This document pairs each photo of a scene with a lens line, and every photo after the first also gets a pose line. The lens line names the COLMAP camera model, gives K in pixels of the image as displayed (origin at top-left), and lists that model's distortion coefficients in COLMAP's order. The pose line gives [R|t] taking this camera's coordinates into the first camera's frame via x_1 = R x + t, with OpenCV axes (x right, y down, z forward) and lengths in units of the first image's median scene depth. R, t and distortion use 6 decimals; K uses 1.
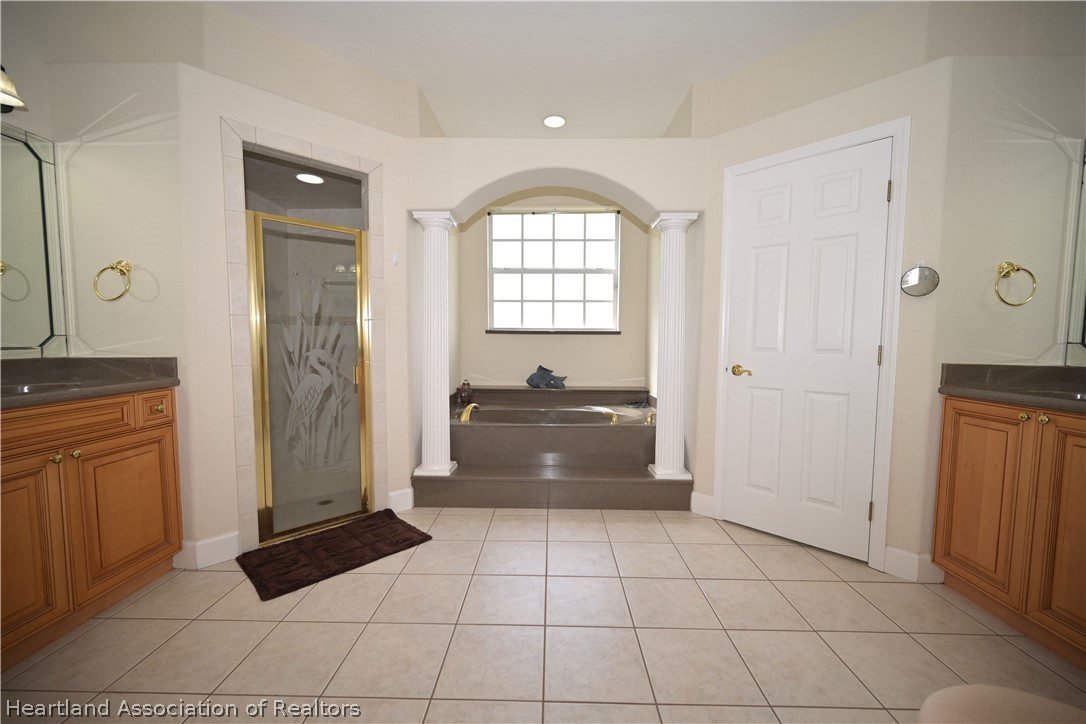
lens RADIAL K [[426.0, 0, 544.0], [0, 426.0, 369.6], [0, 0, 1]] dist [-0.001690, -0.000257]
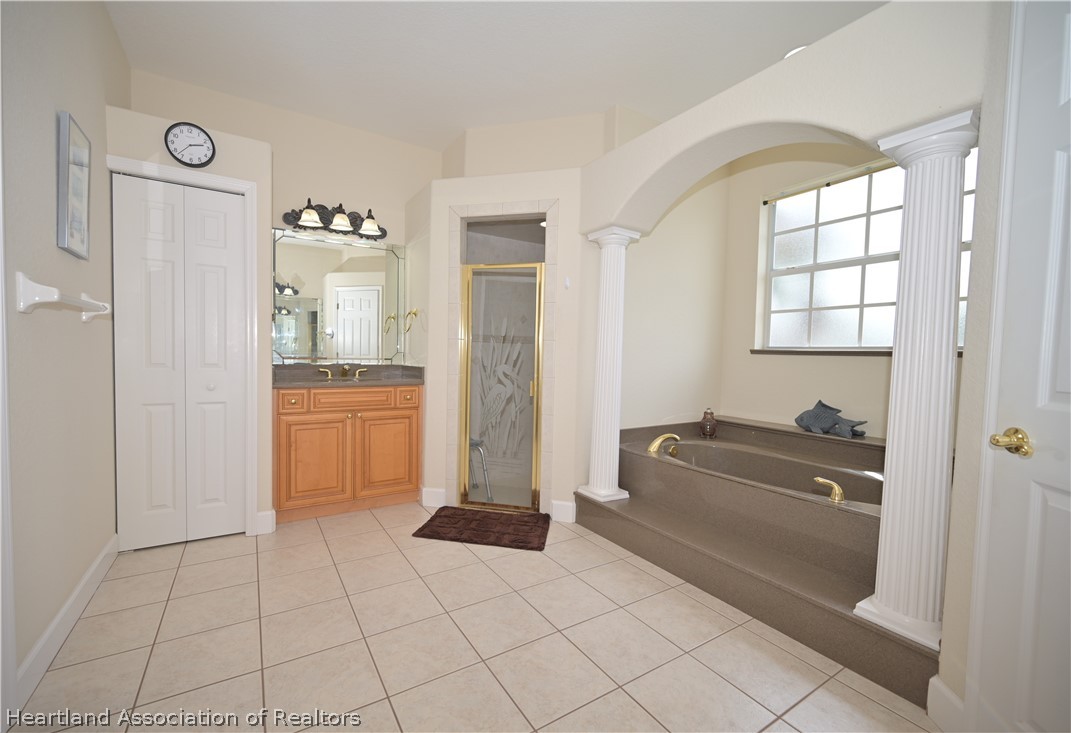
lens RADIAL K [[442.6, 0, 520.3], [0, 442.6, 372.3], [0, 0, 1]] dist [0.000543, 0.000131]
pose [[0.536949, 0.041018, -0.842617, 0.564166], [-0.078331, 0.996926, -0.001386, -0.026421], [0.839970, 0.066747, 0.538512, 0.332680]]
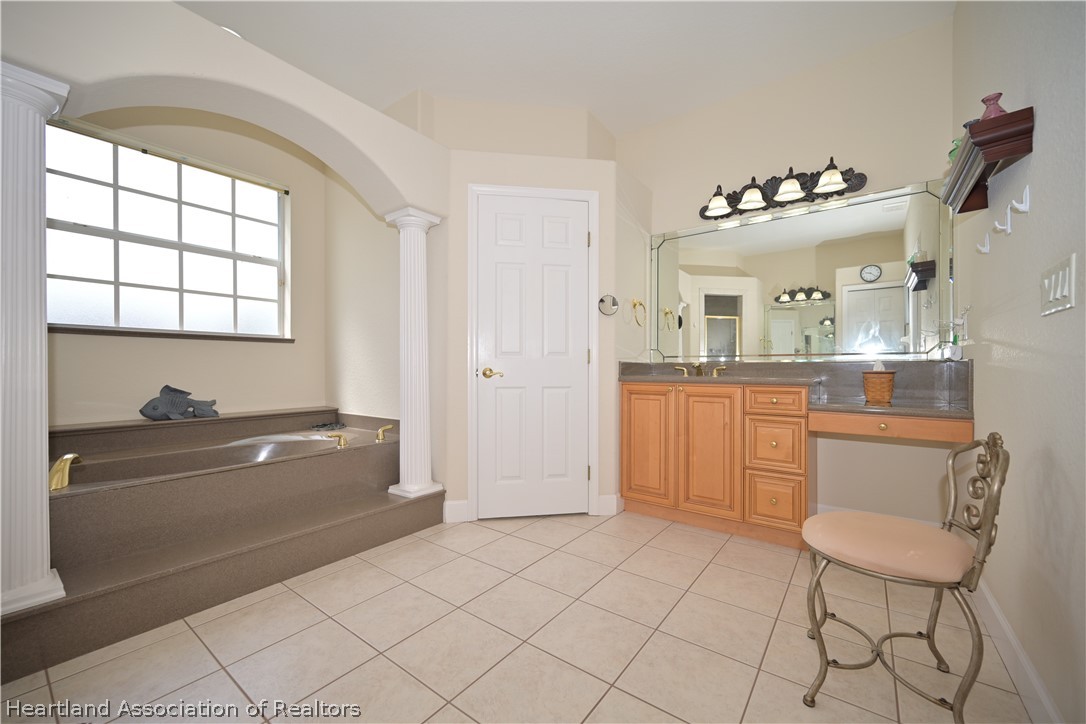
lens RADIAL K [[426.0, 0, 544.0], [0, 426.0, 369.6], [0, 0, 1]] dist [-0.001690, -0.000257]
pose [[0.584741, -0.010095, 0.811158, -0.332935], [0.060218, 0.997704, -0.030993, 0.035419], [-0.808982, 0.066969, 0.584006, 0.260840]]
